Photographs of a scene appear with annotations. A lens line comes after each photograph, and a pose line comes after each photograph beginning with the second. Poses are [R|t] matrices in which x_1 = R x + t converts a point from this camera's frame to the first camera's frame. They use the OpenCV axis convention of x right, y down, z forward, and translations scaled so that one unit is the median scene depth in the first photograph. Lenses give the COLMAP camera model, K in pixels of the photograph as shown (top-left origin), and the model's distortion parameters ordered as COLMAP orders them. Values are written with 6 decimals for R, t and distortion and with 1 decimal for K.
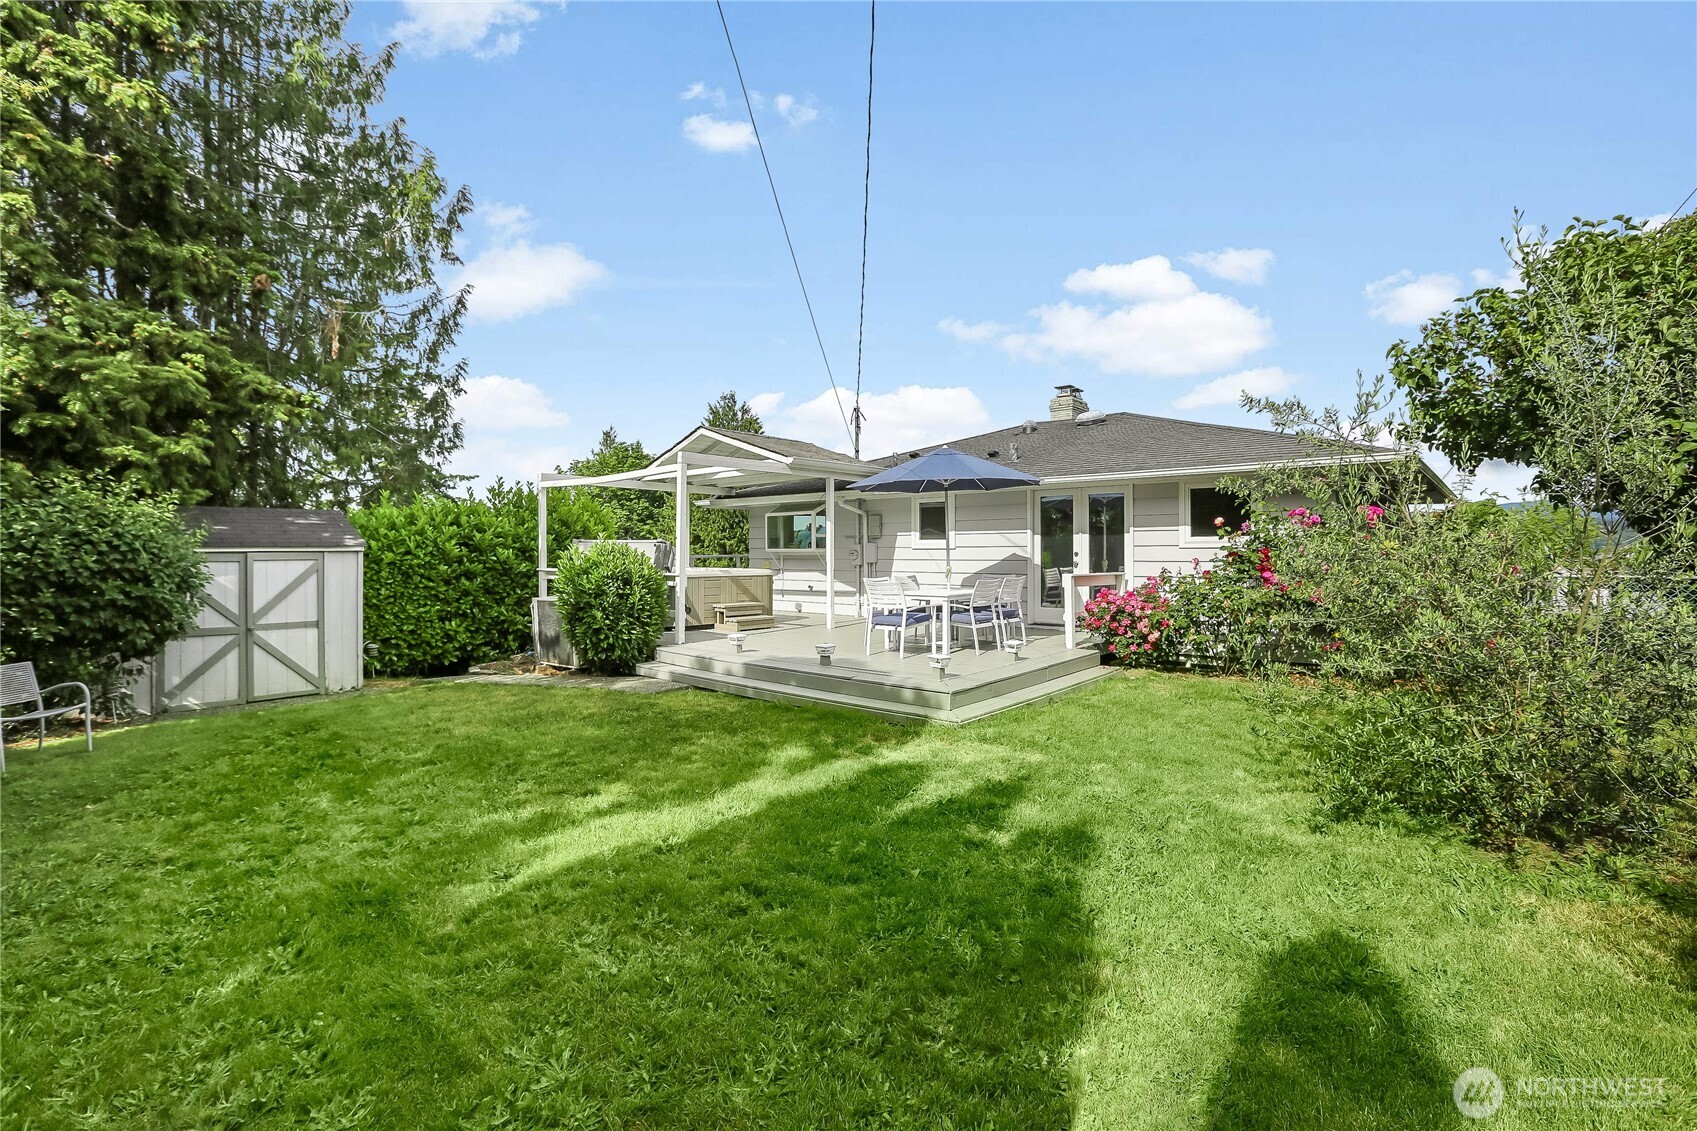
lens RADIAL K [[717.8, 0, 830.2], [0, 717.8, 557.0], [0, 0, 1]] dist [-0.000997, -0.000008]
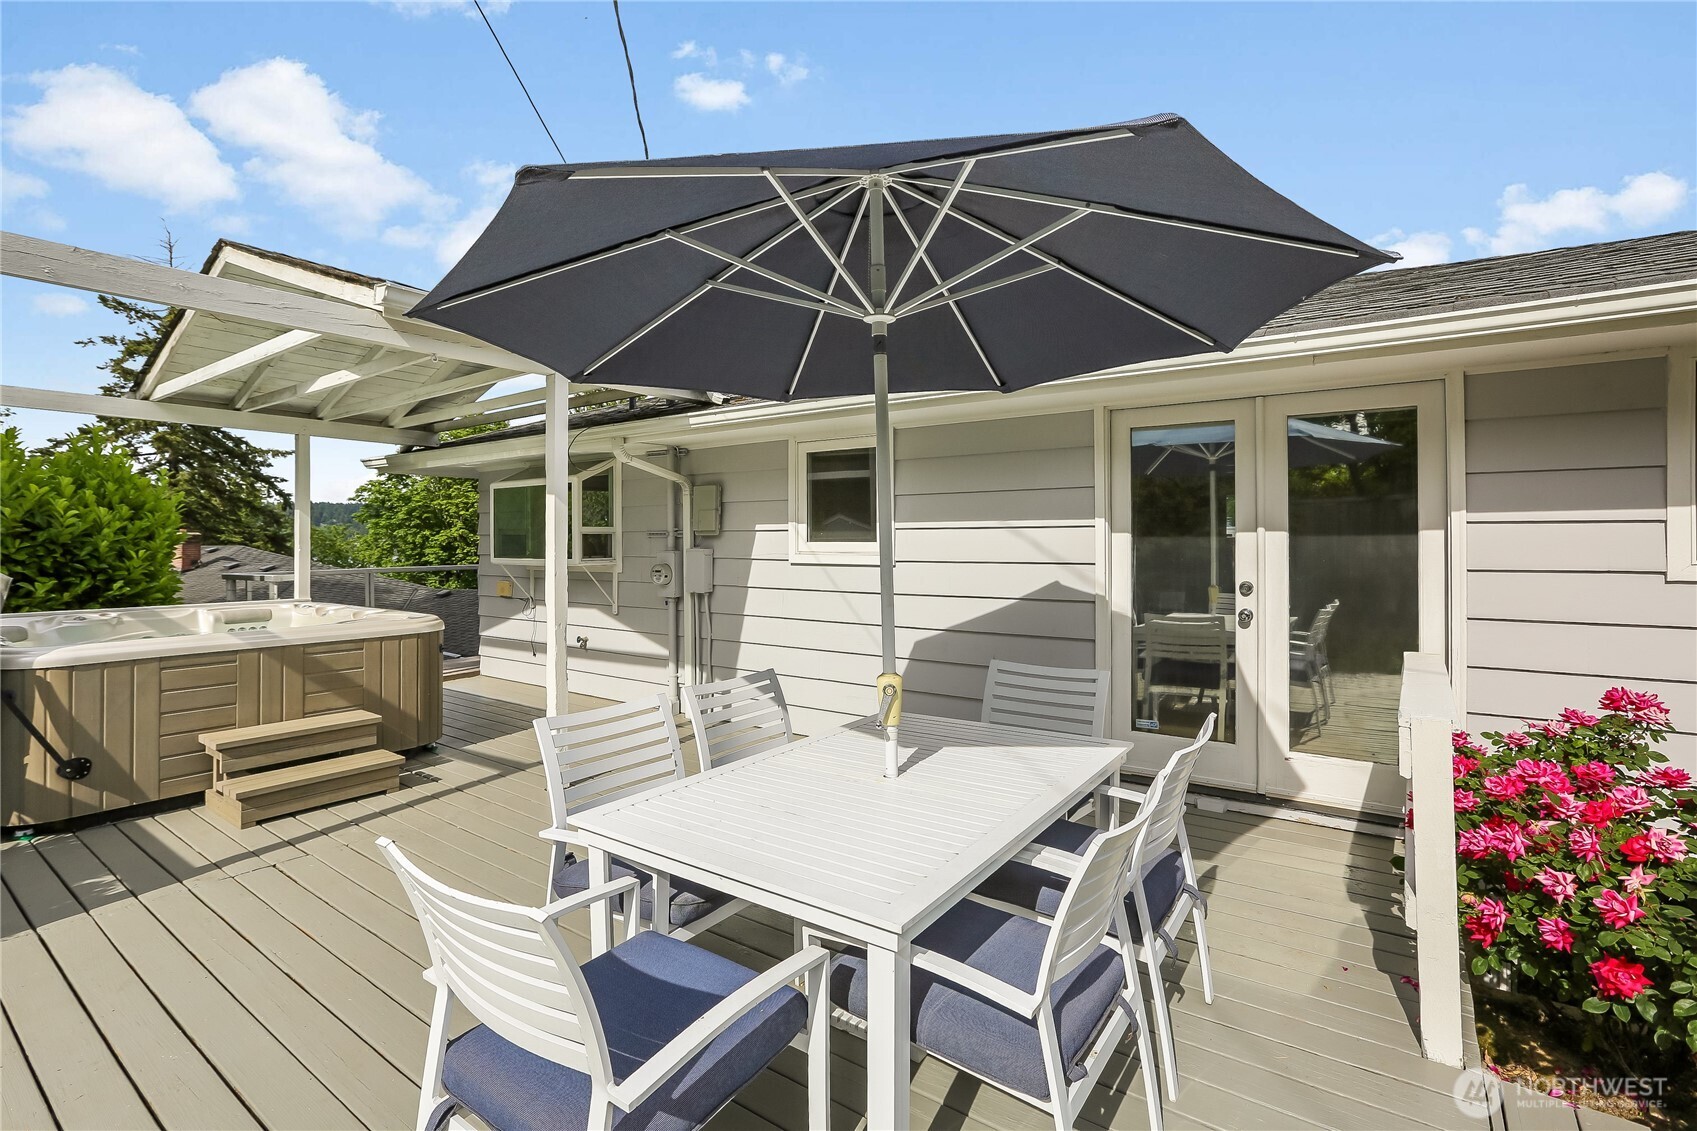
lens RADIAL K [[780.7, 0, 843.9], [0, 780.7, 566.6], [0, 0, 1]] dist [-0.013775, 0.000544]
pose [[0.989506, -0.003576, 0.144446, 0.090798], [0.000237, 0.999732, 0.023127, -0.022943], [-0.144490, -0.022851, 0.989242, 0.626085]]
